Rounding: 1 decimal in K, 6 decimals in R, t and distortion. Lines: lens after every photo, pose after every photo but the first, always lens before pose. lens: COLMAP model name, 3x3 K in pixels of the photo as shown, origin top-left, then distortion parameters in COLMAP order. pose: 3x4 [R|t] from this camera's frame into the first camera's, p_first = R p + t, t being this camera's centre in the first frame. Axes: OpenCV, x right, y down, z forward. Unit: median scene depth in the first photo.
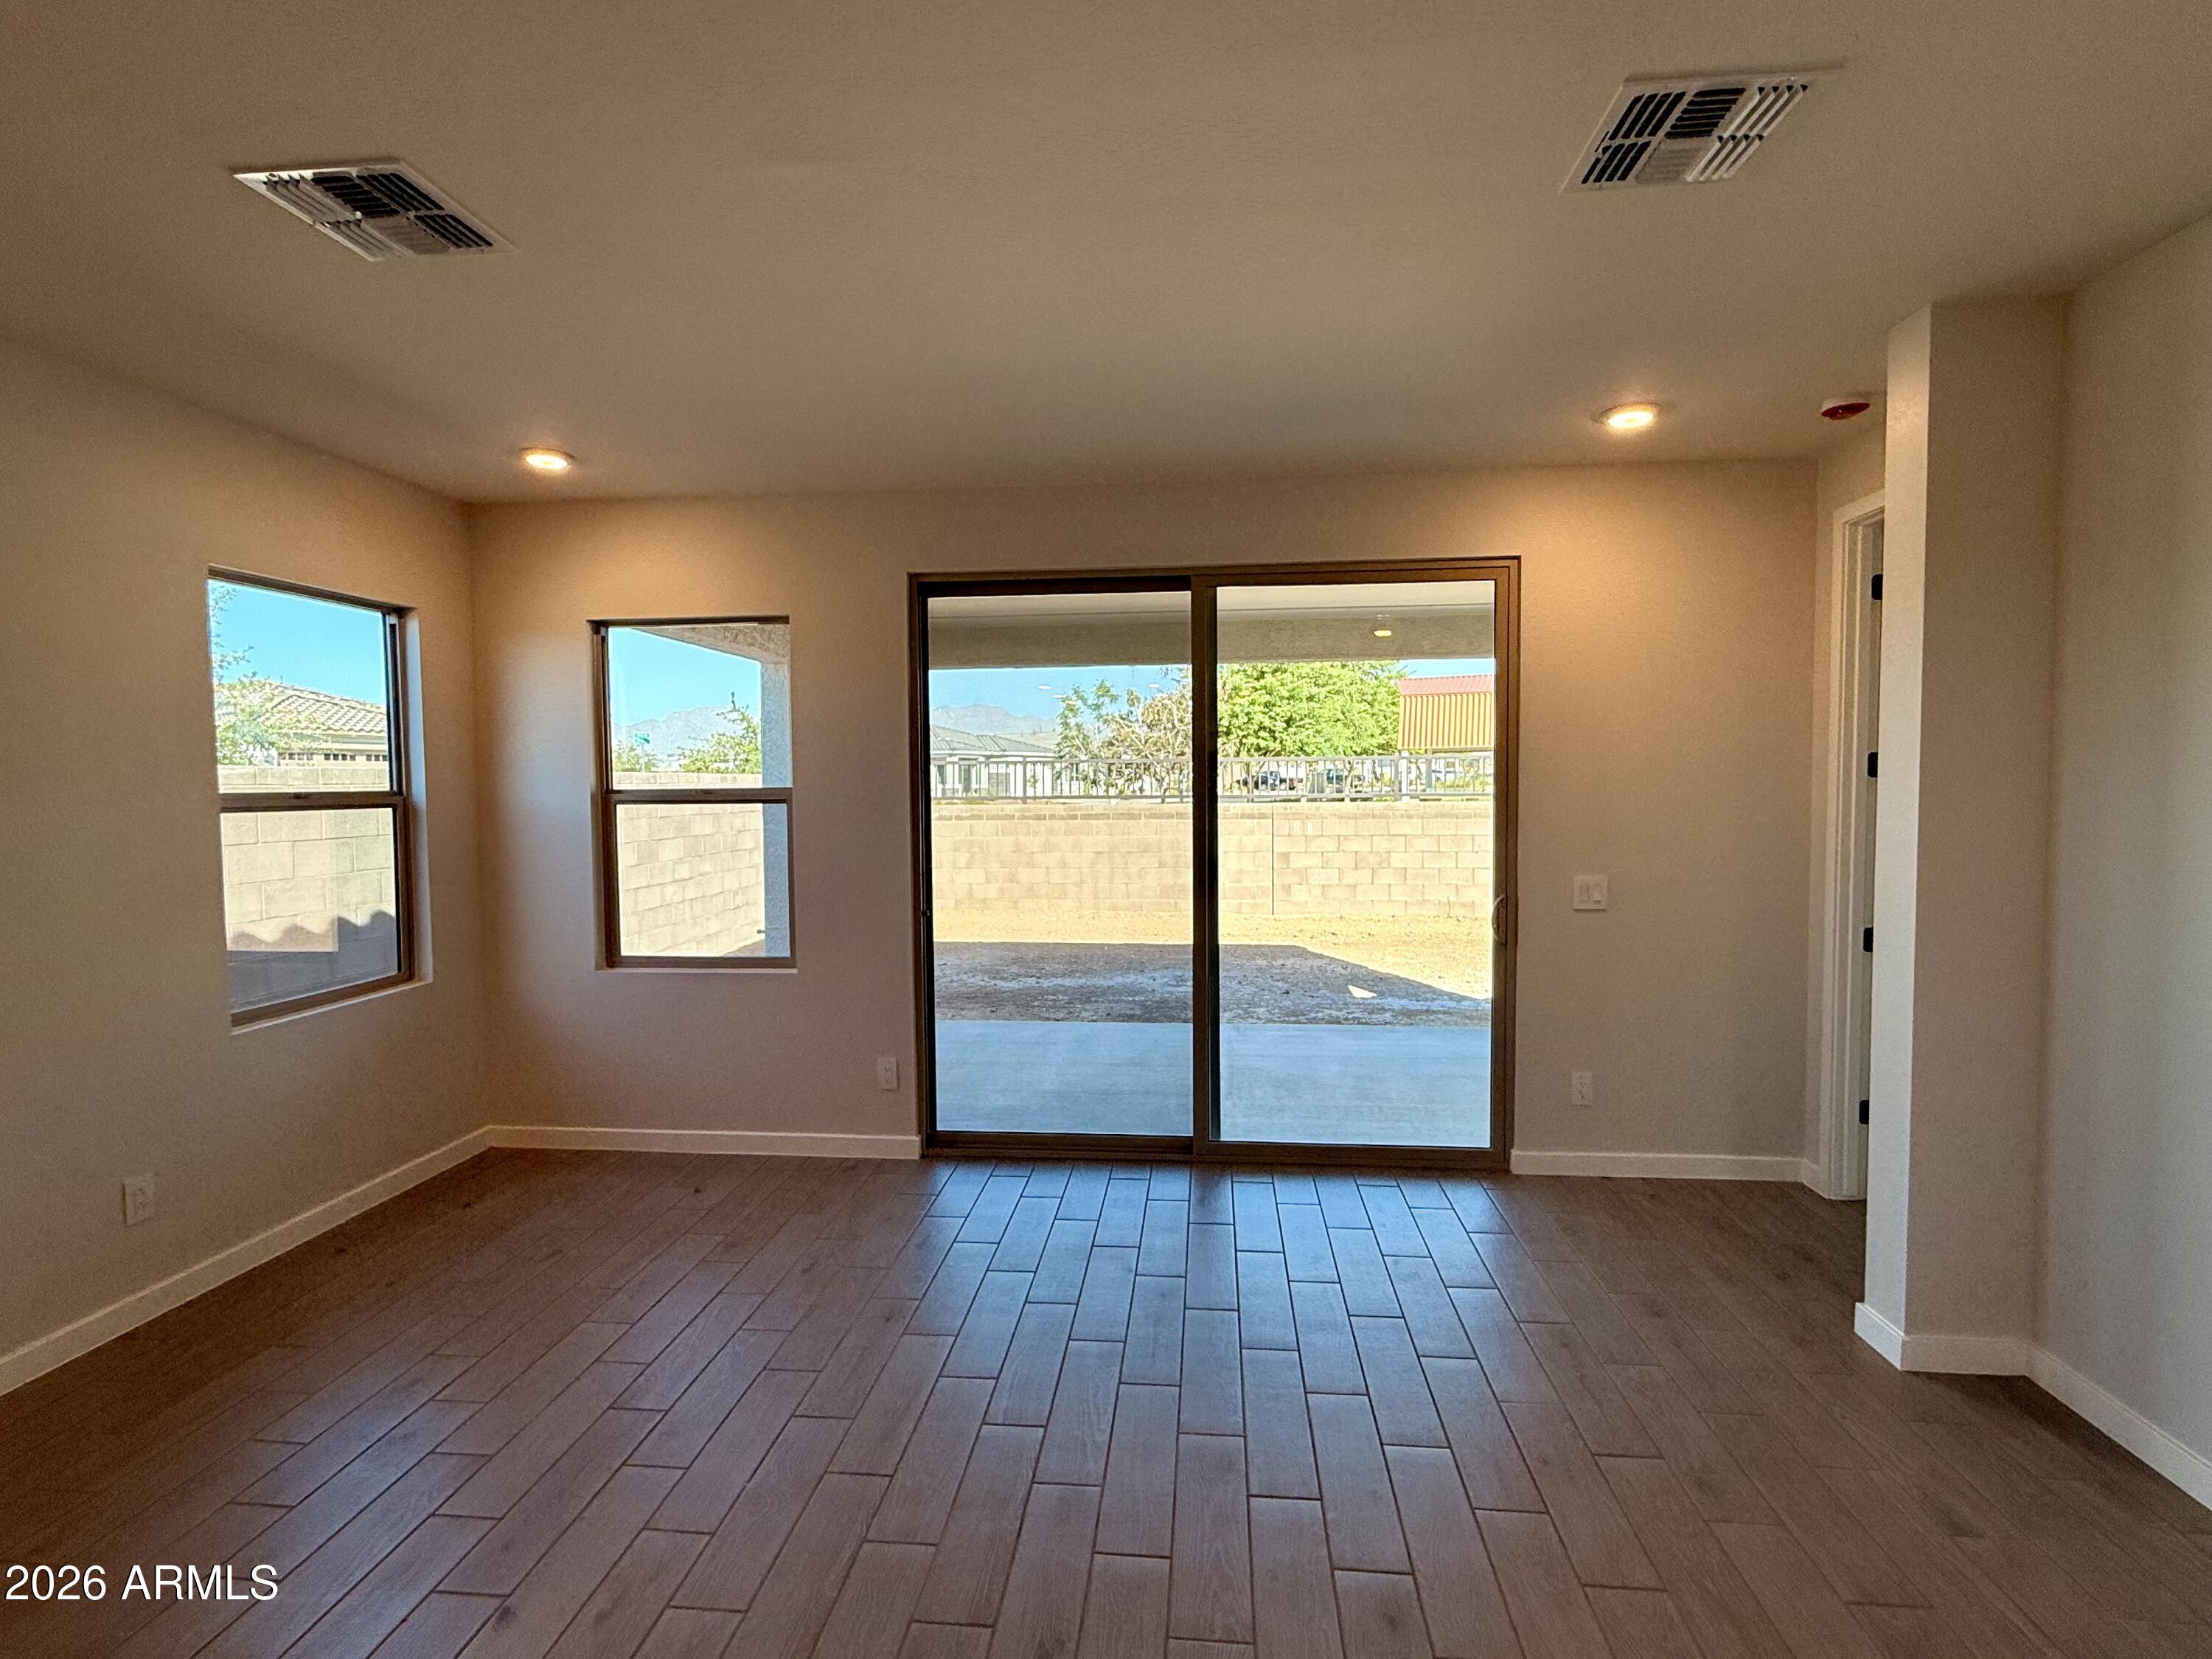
lens RADIAL K [[1069.9, 0, 1106.0], [0, 1069.9, 829.5], [0, 0, 1]] dist [0.000500, 0.000393]
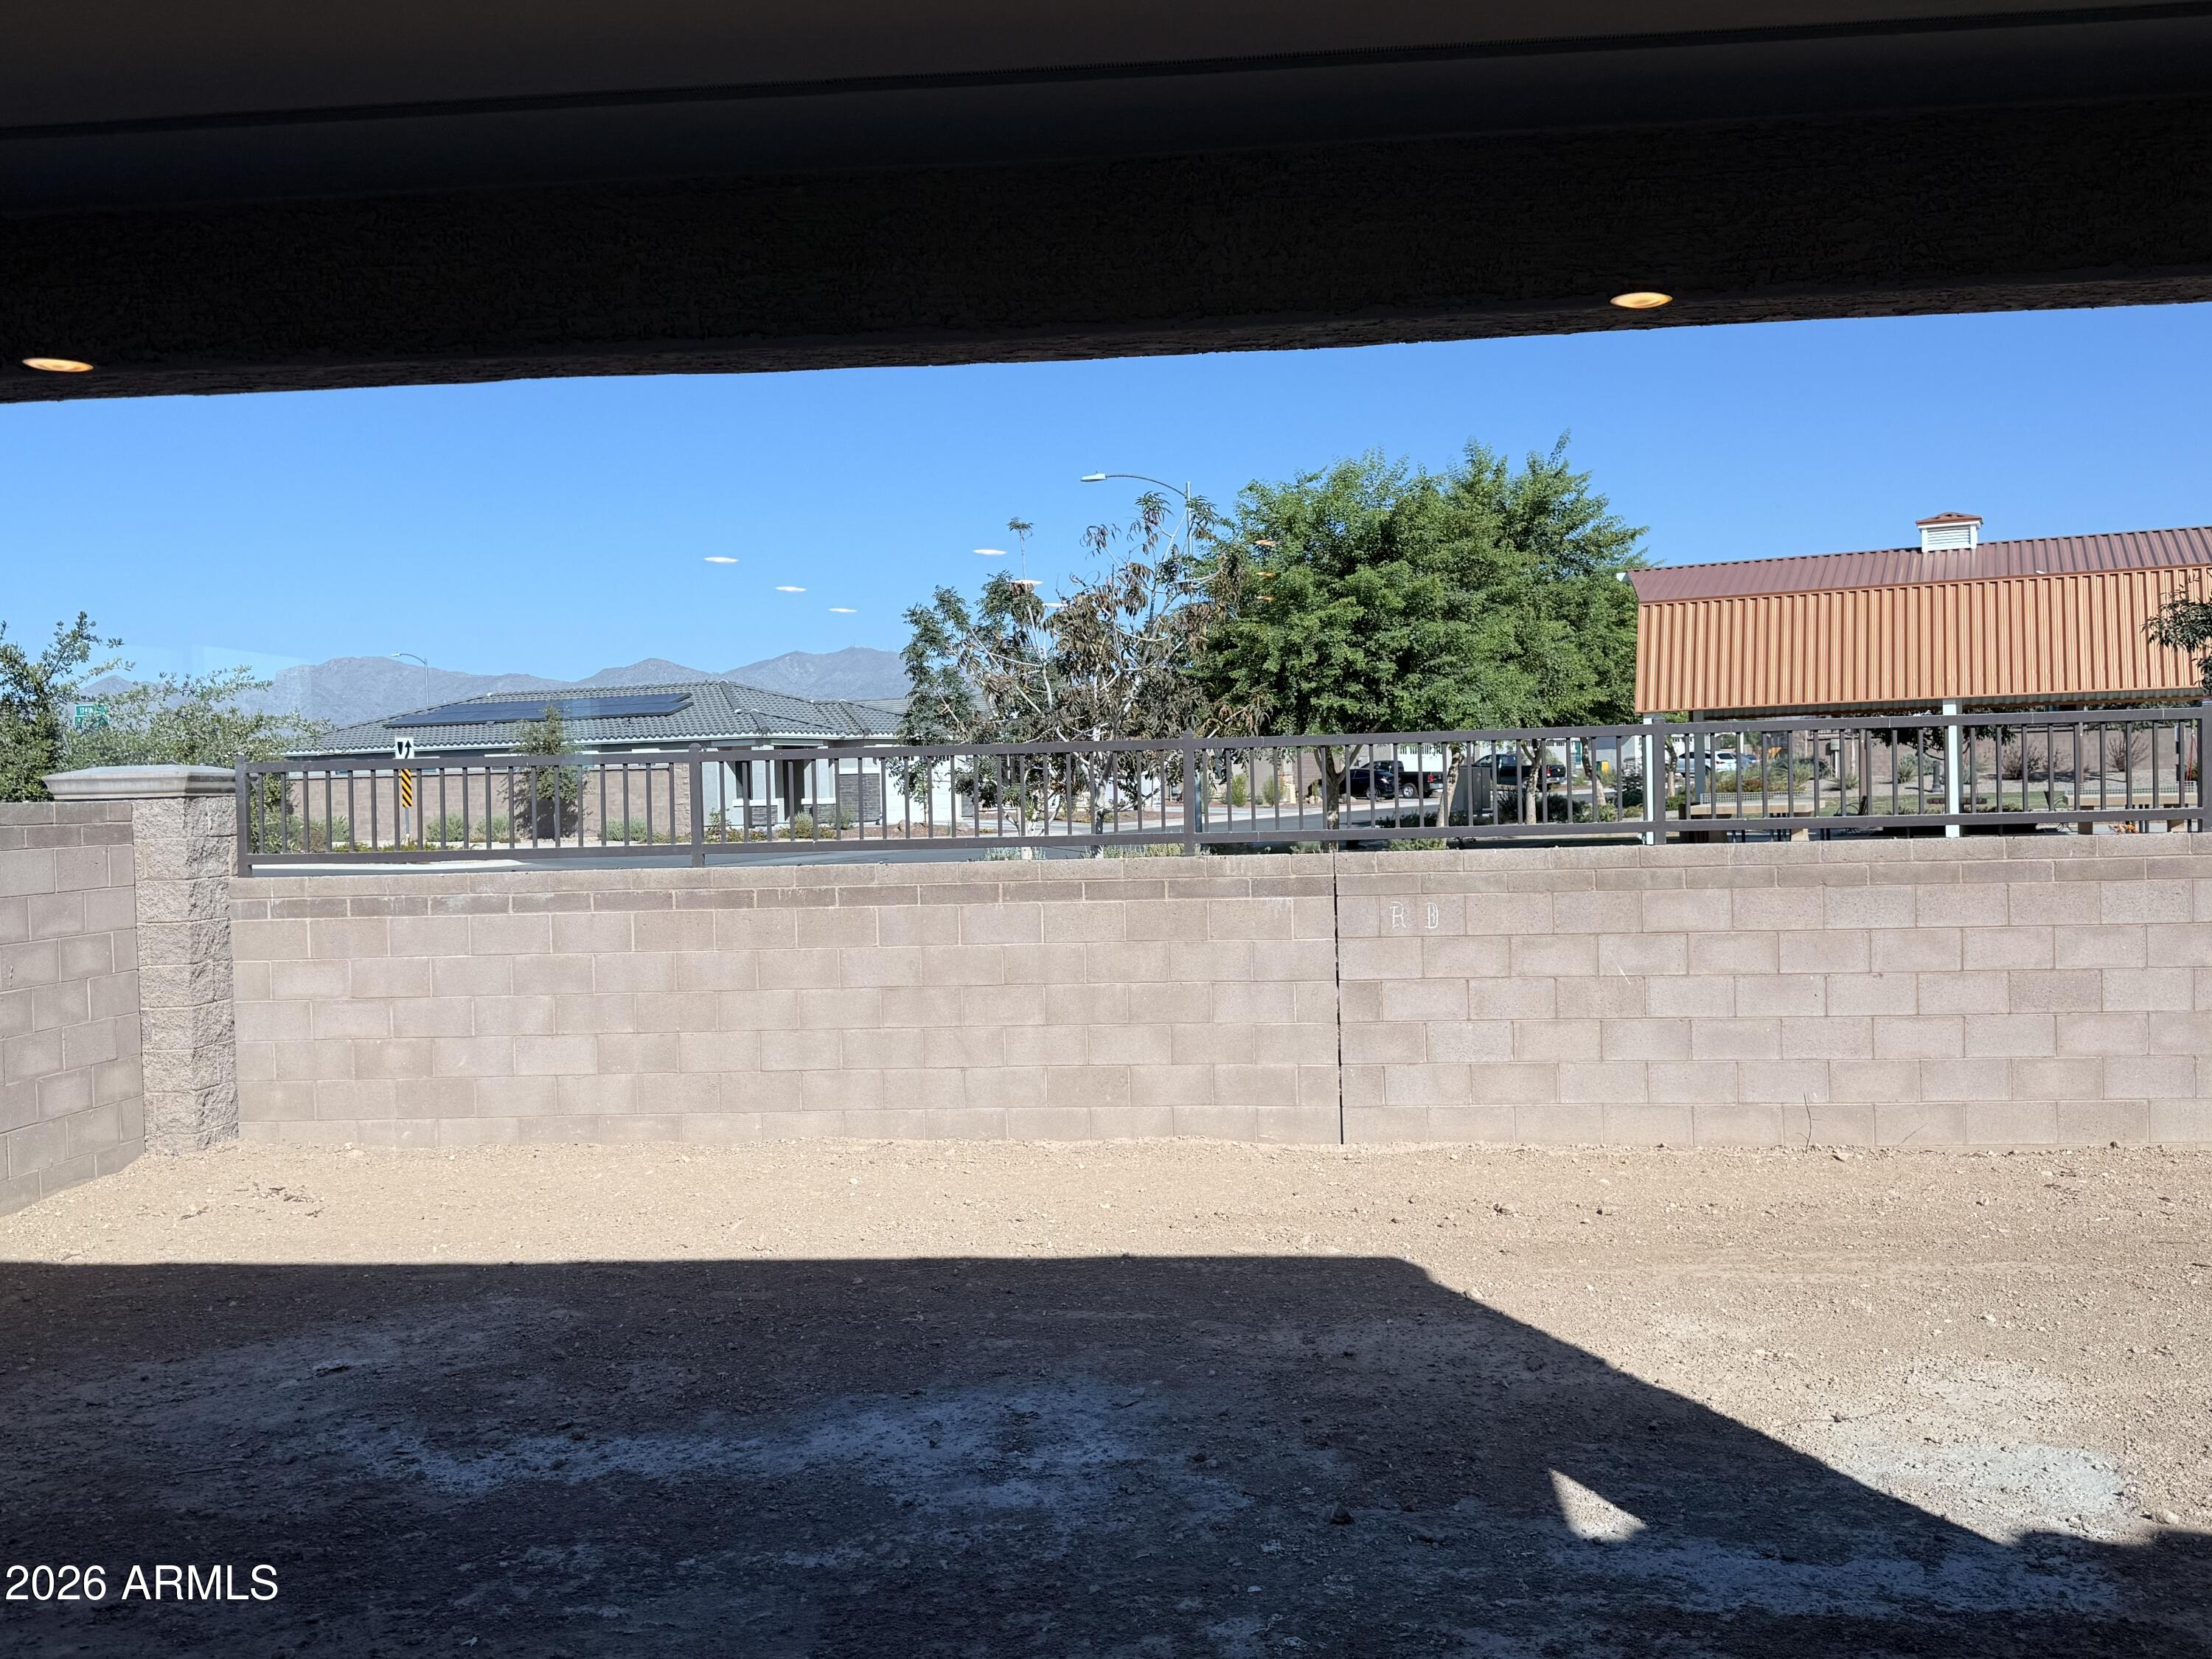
lens RADIAL K [[1985.1, 0, 1106.0], [0, 1985.1, 829.5], [0, 0, 1]] dist [0.128724, -0.003647]
pose [[0.999777, -0.018160, 0.010782, 0.031985], [0.018400, 0.999577, -0.022523, -0.008919], [-0.010369, 0.022717, 0.999688, 0.137466]]
